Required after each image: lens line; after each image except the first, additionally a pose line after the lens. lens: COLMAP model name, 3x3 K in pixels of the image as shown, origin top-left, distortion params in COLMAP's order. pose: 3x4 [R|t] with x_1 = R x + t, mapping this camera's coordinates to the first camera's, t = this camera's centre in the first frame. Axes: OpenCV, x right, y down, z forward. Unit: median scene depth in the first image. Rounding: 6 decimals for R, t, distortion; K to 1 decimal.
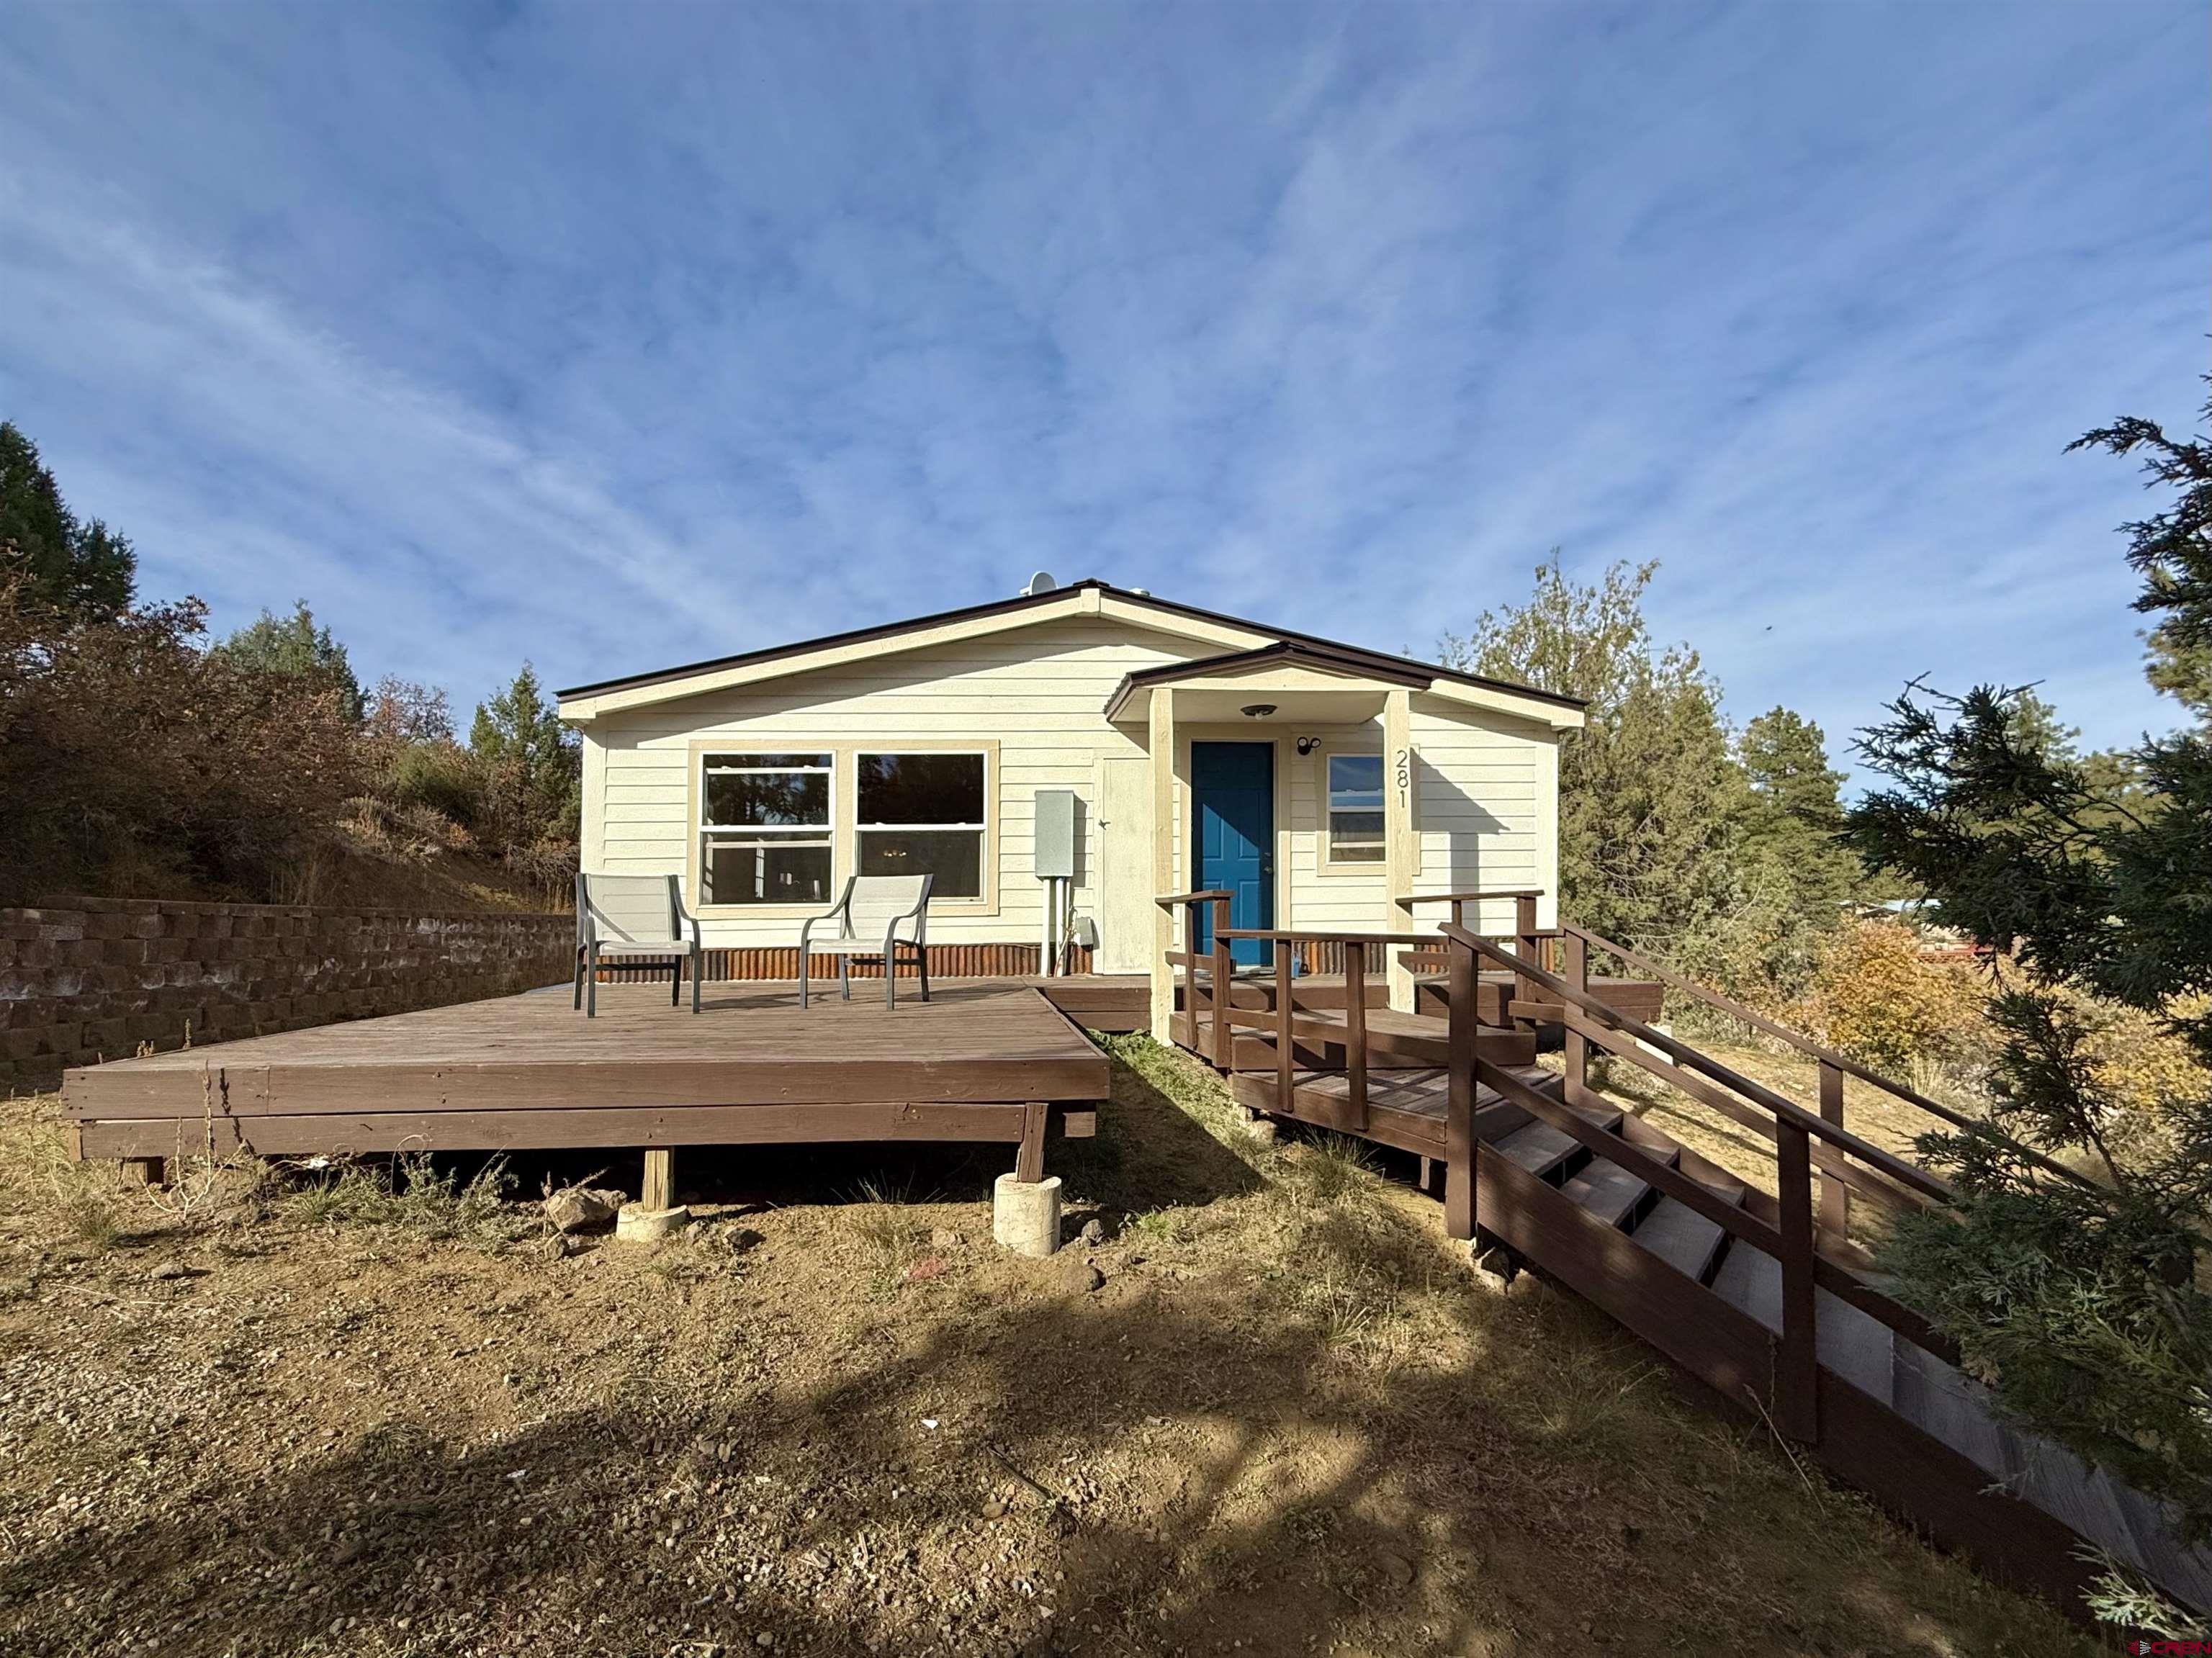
lens RADIAL K [[875.3, 0, 1106.0], [0, 875.3, 829.0], [0, 0, 1]] dist [0.002142, 0.000017]
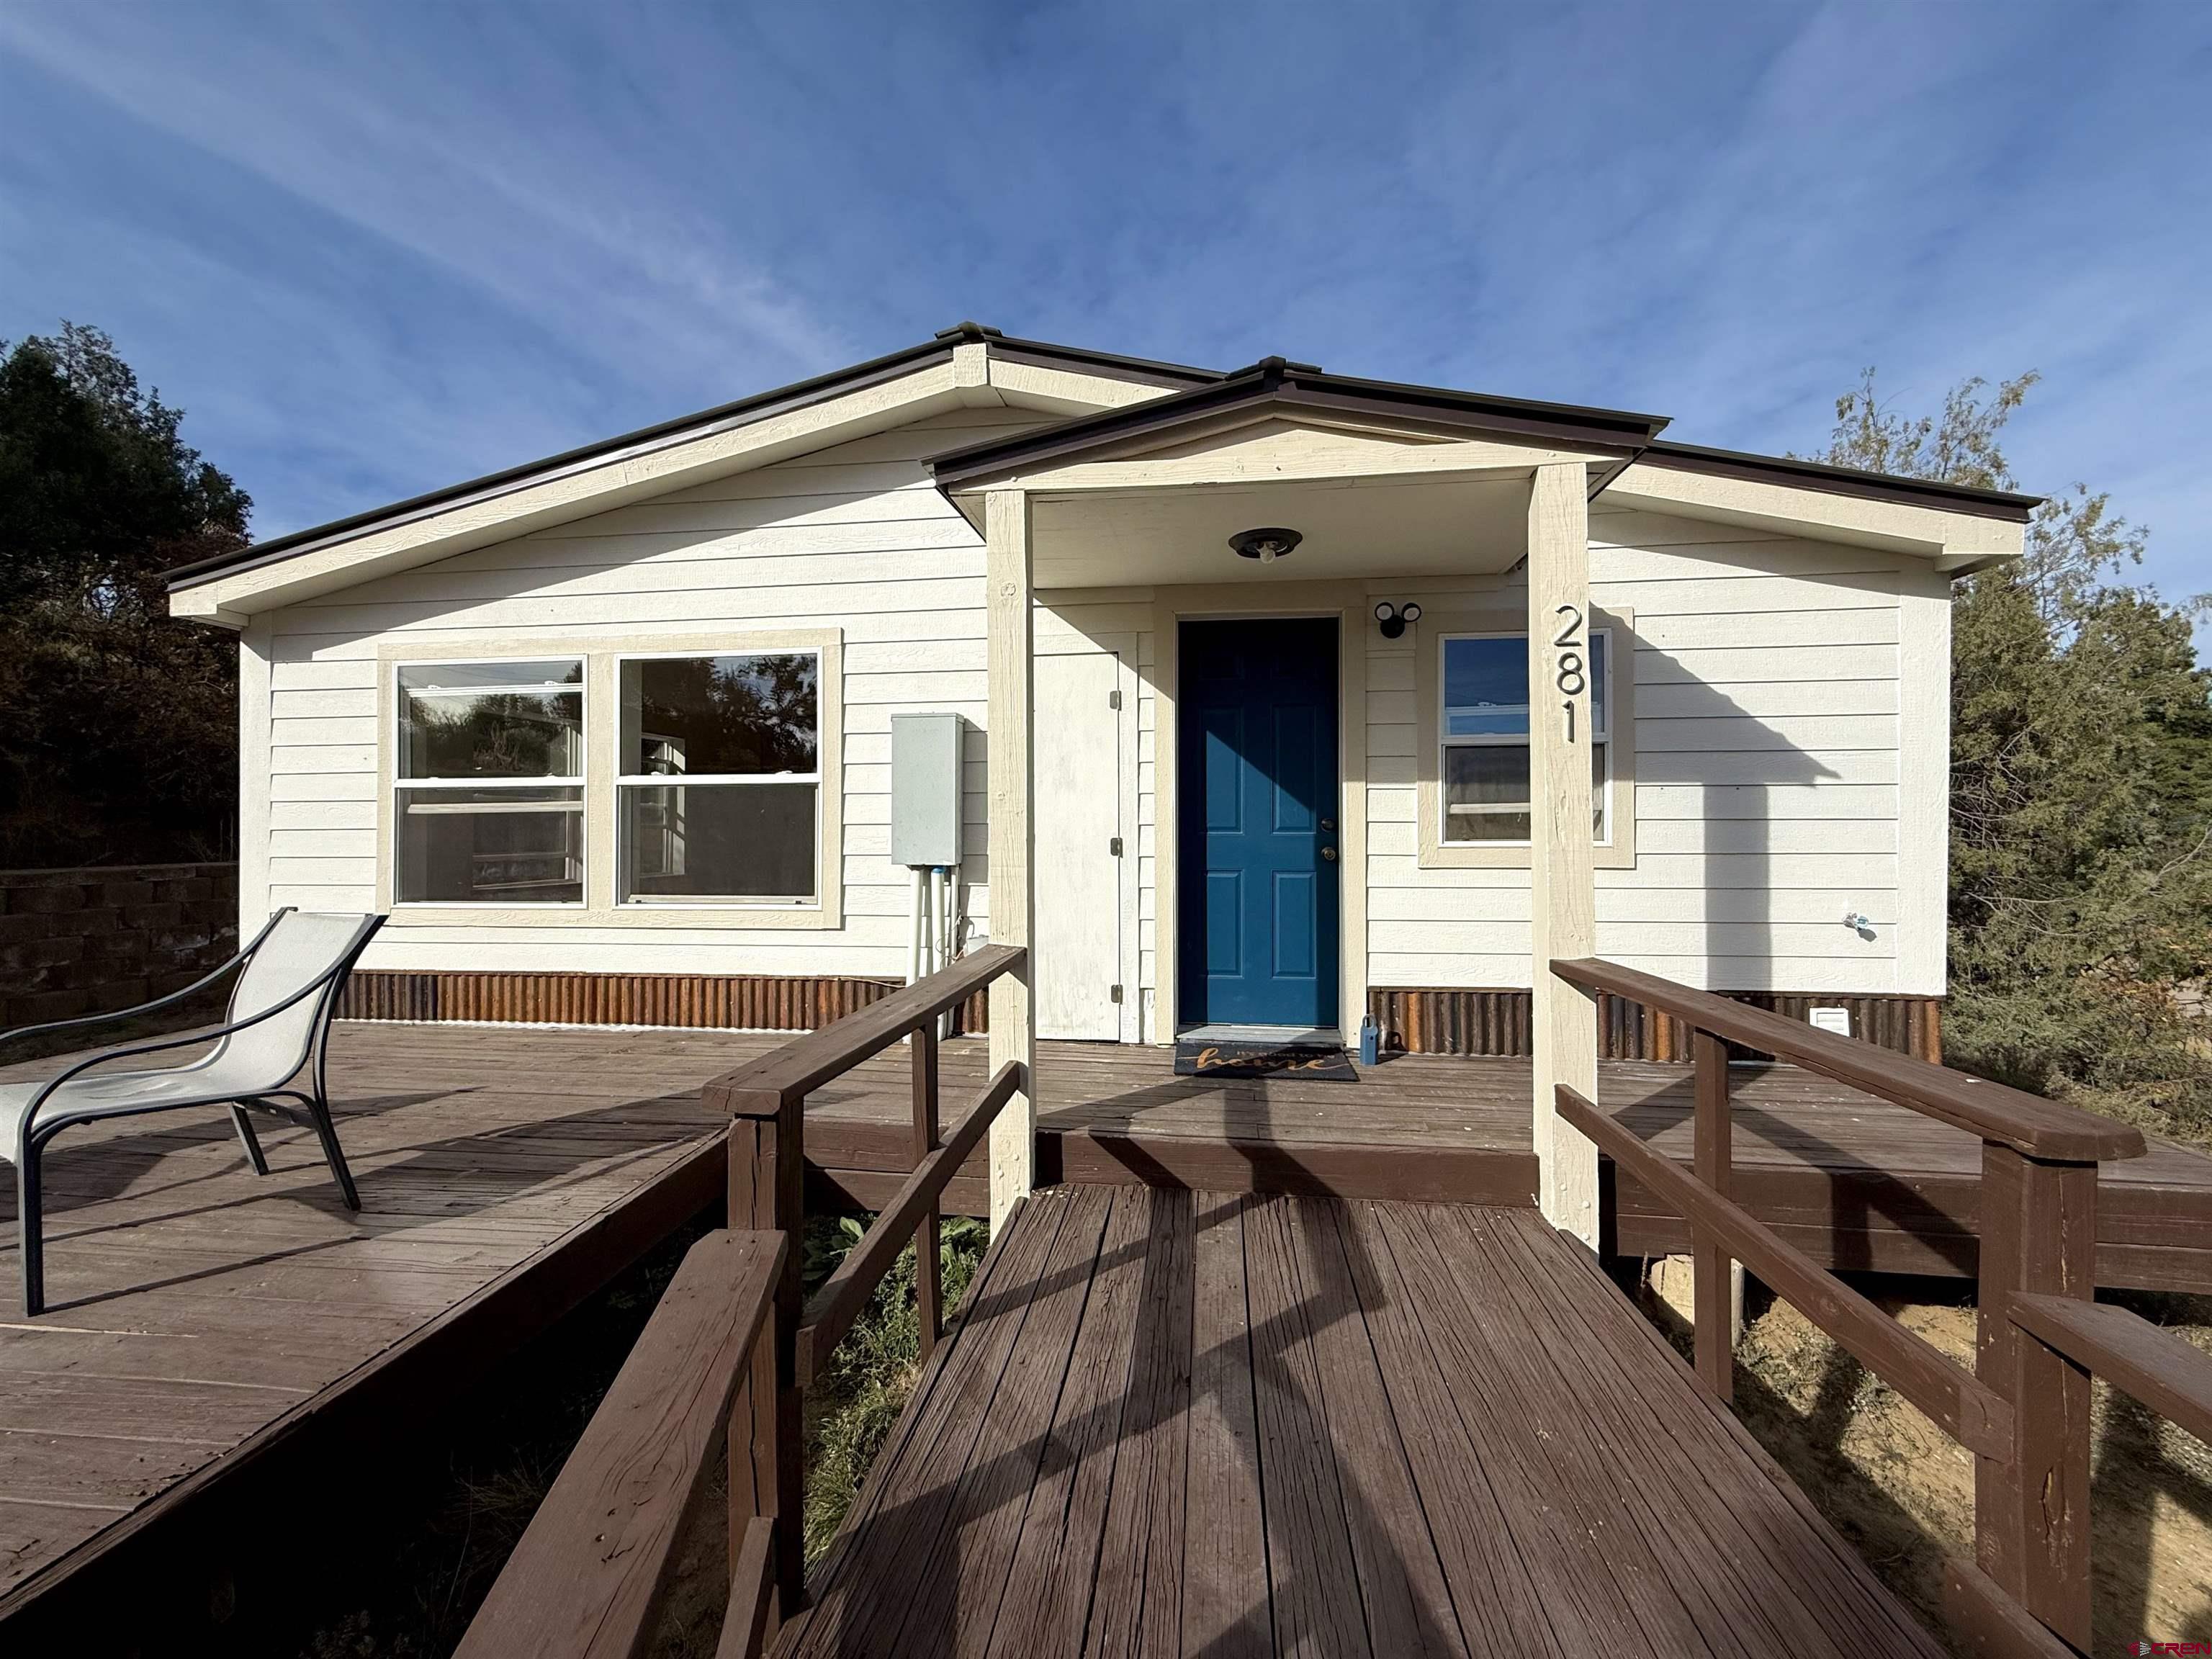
lens RADIAL K [[896.1, 0, 1109.7], [0, 896.1, 772.8], [0, 0, 1]] dist [0.010834, 0.000051]
pose [[0.978153, -0.004395, -0.207839, 0.173987], [0.009560, 0.999670, 0.023854, -0.018106], [0.207666, -0.025320, 0.977872, 0.440948]]
